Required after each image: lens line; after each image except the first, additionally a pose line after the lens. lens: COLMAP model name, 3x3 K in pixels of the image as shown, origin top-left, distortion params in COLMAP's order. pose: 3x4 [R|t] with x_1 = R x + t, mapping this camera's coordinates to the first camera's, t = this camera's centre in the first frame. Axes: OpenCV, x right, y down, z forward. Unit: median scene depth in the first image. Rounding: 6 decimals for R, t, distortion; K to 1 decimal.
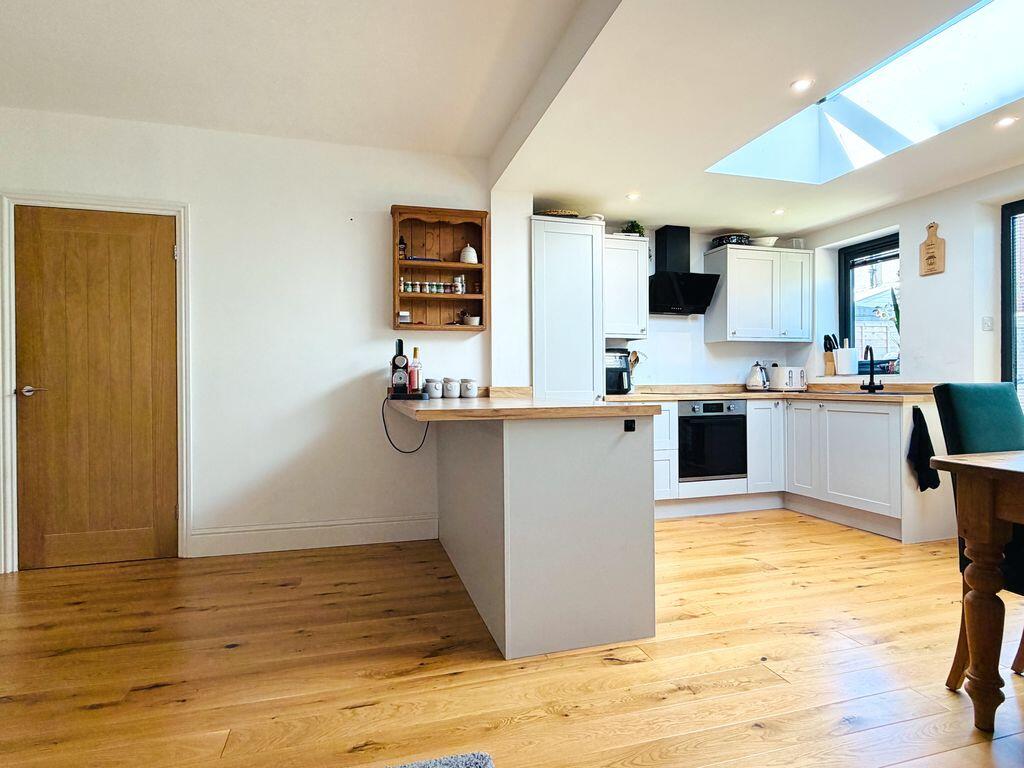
lens RADIAL K [[546.4, 0, 513.8], [0, 546.4, 388.0], [0, 0, 1]] dist [0.001722, -0.002643]
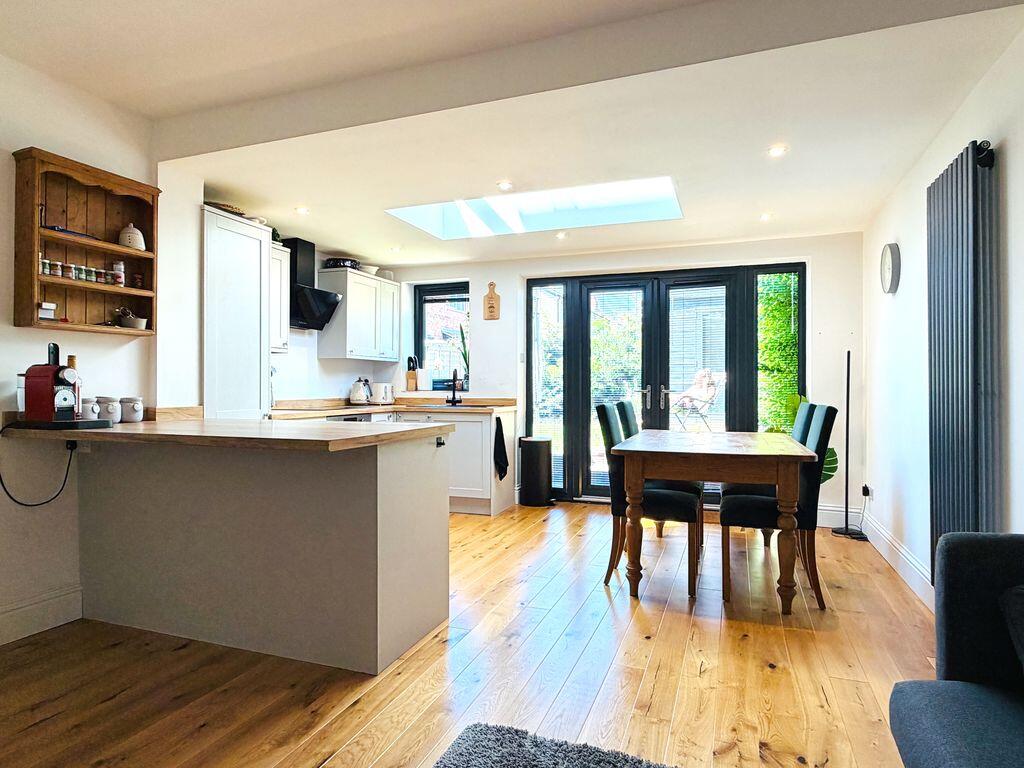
lens RADIAL K [[598.1, 0, 515.7], [0, 598.1, 384.1], [0, 0, 1]] dist [0.001719, 0.002674]
pose [[0.594163, 0.011914, 0.804256, -0.432520], [0.001984, 0.999866, -0.016277, -0.020689], [-0.804342, 0.011267, 0.594060, 0.057964]]
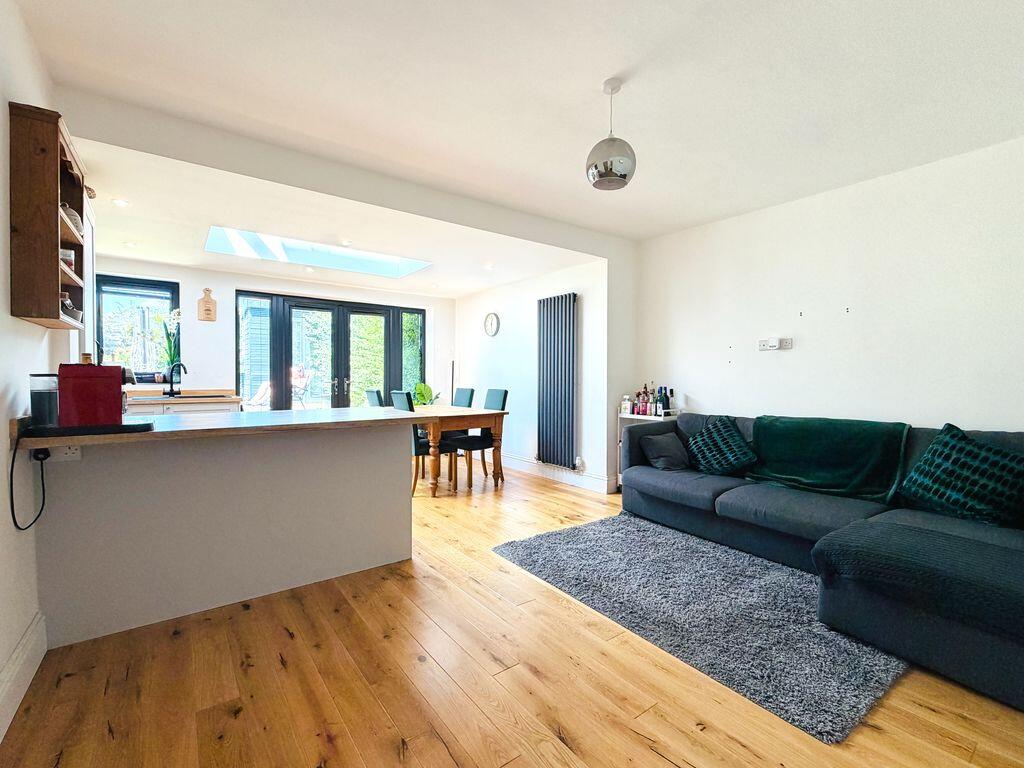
lens RADIAL K [[449.8, 0, 511.1], [0, 449.8, 381.9], [0, 0, 1]] dist [0.005150, 0.000078]
pose [[-0.345140, -0.005634, 0.938534, -0.802263], [0.008661, 0.999920, 0.009188, -0.036789], [-0.938511, 0.011300, -0.345064, 0.658967]]
